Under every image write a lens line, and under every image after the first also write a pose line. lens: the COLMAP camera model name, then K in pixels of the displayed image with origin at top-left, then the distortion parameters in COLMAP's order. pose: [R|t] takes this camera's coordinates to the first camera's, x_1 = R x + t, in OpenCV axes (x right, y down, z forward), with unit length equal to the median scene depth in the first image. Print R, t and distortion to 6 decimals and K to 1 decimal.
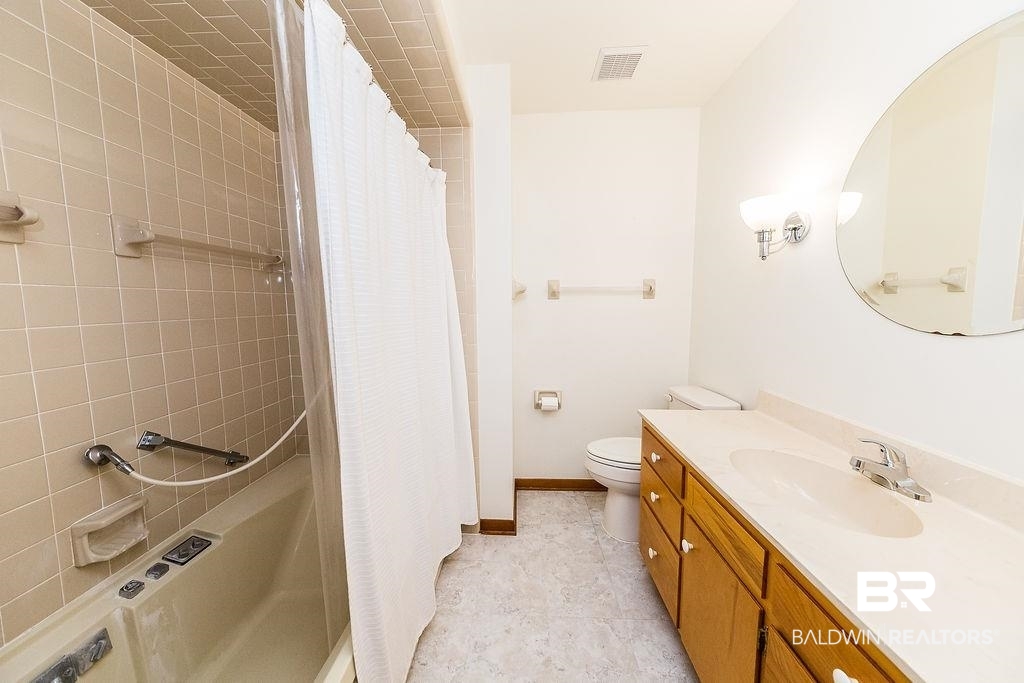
lens RADIAL K [[351.0, 0, 507.1], [0, 351.0, 336.8], [0, 0, 1]] dist [0.007309, -0.004274]
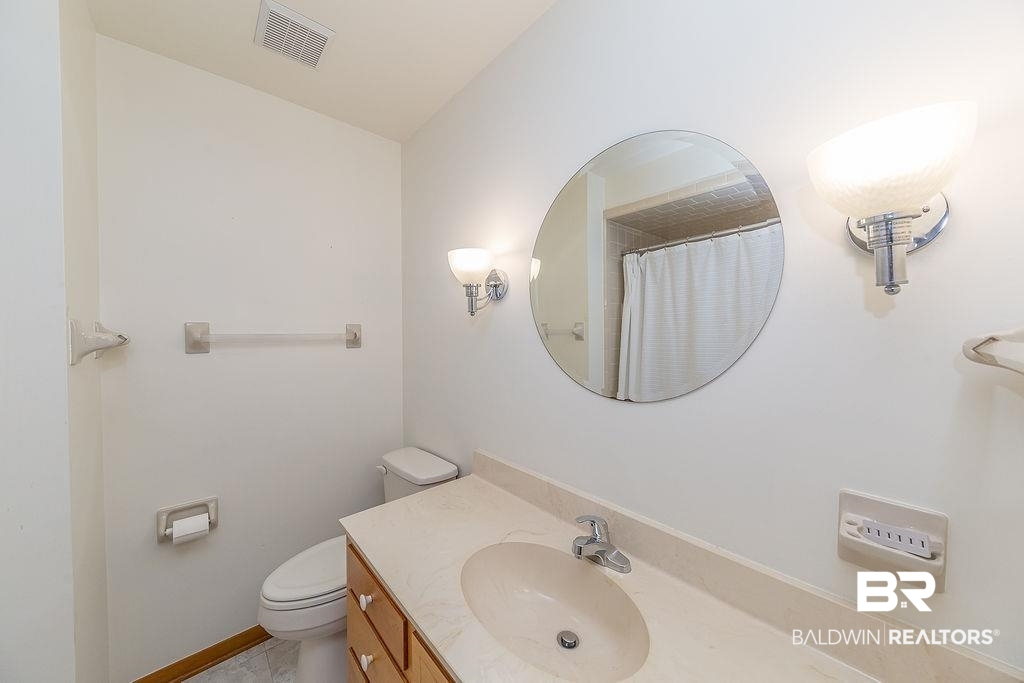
lens RADIAL K [[351.0, 0, 507.1], [0, 351.0, 336.8], [0, 0, 1]] dist [0.007309, -0.004274]
pose [[0.716080, -0.005560, 0.697996, 0.141793], [0.066353, 0.995982, -0.060139, -0.098509], [-0.694857, 0.089379, 0.713572, 0.271767]]
